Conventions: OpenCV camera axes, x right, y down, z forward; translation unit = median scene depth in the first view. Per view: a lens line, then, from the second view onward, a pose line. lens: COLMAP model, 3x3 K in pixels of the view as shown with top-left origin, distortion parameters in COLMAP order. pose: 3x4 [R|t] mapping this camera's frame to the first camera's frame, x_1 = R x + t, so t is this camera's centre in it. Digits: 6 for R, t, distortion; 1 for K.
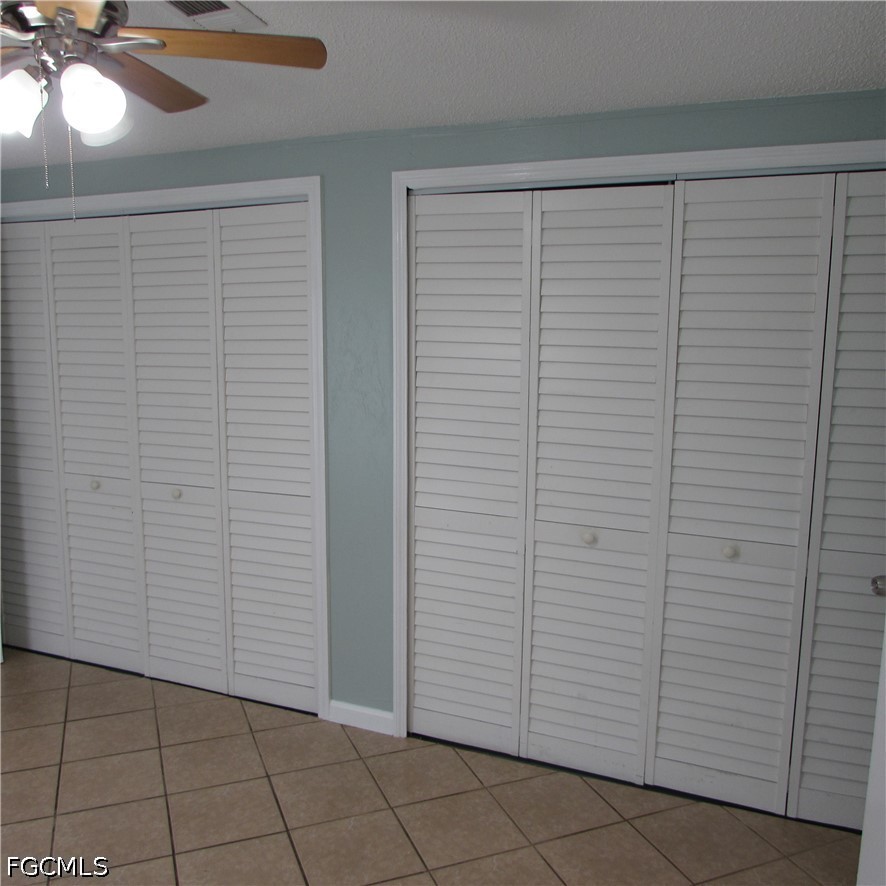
lens RADIAL K [[830.0, 0, 431.7], [0, 830.0, 439.3], [0, 0, 1]] dist [-0.031853, 0.000000]
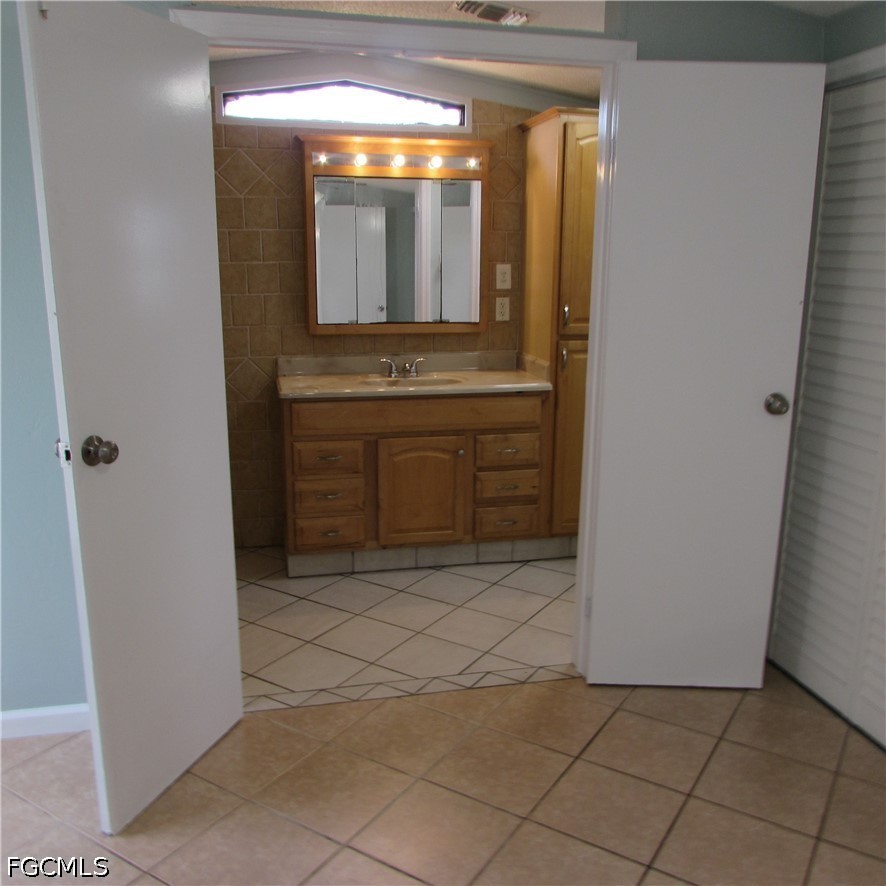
lens RADIAL K [[830.0, 0, 448.1], [0, 830.0, 438.4], [0, 0, 1]] dist [-0.031853, 0.000000]
pose [[0.595596, 0.176634, -0.783623, -0.160440], [-0.120735, 0.984127, 0.130064, -0.020587], [0.794159, 0.017145, 0.607468, 0.350185]]
